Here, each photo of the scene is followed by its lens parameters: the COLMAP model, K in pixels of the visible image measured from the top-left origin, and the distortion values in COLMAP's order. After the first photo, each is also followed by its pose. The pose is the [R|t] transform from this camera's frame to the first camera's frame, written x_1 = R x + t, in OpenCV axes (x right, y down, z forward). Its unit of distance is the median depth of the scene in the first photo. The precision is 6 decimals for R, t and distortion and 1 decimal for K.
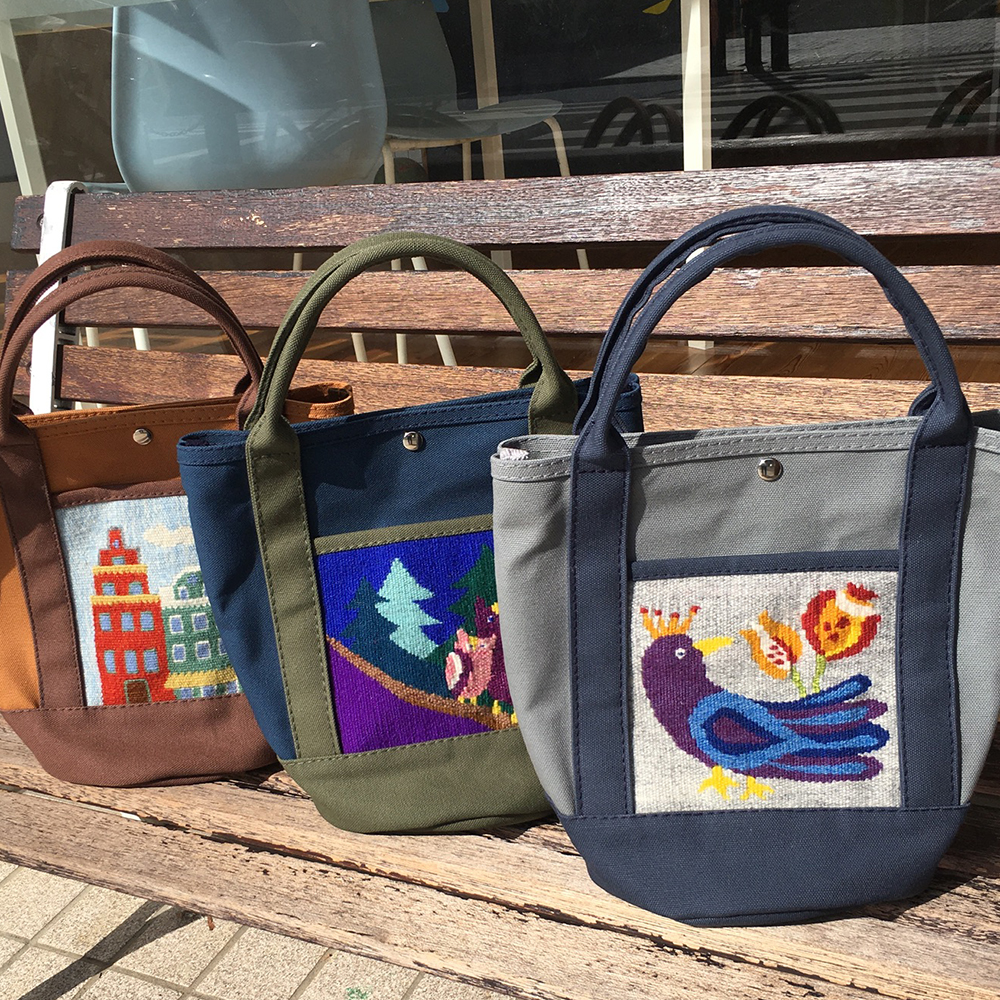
lens RADIAL K [[1086.2, 0, 500.0], [0, 1086.2, 500.0], [0, 0, 1]] dist [0.012662, -0.040007]
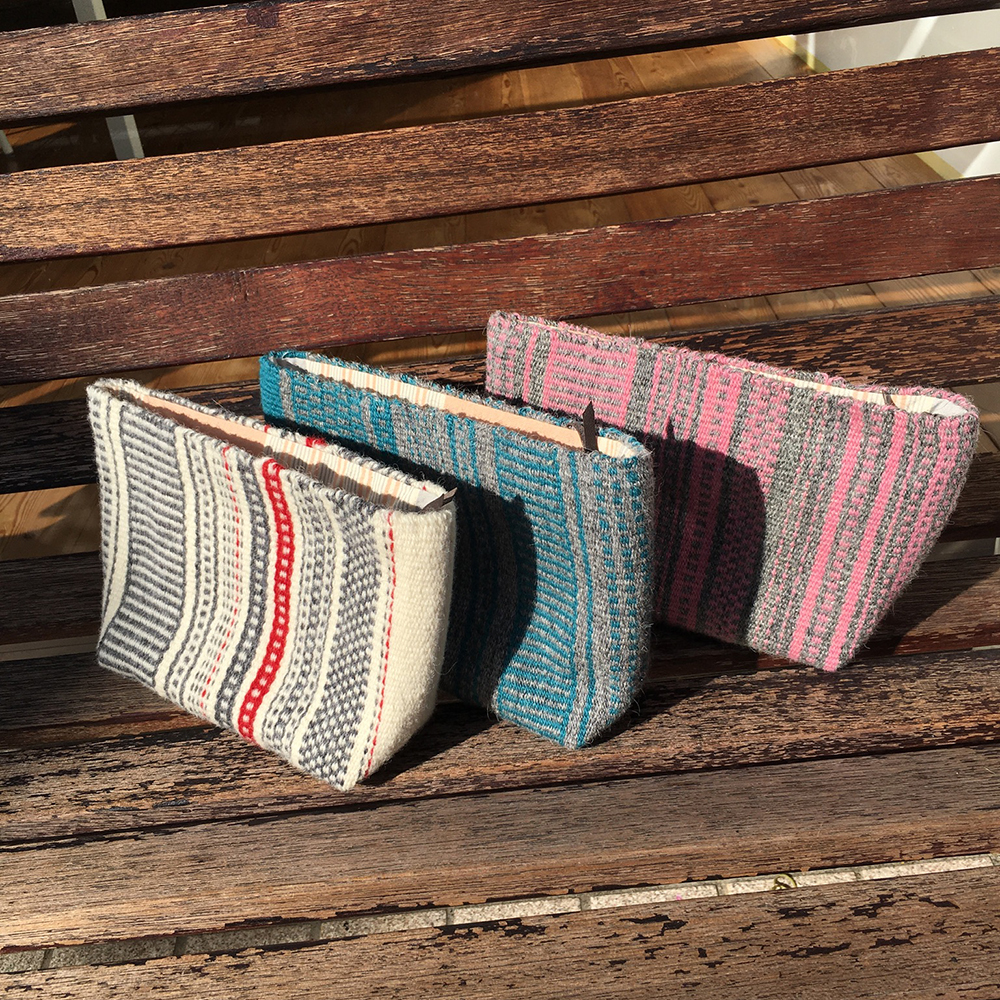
lens RADIAL K [[1086.2, 0, 500.0], [0, 1086.2, 500.0], [0, 0, 1]] dist [0.012662, -0.040007]
pose [[0.886329, -0.252125, 0.388399, -0.014352], [0.182208, 0.961003, 0.208024, 0.000709], [-0.425700, -0.113609, 0.897704, 0.207508]]
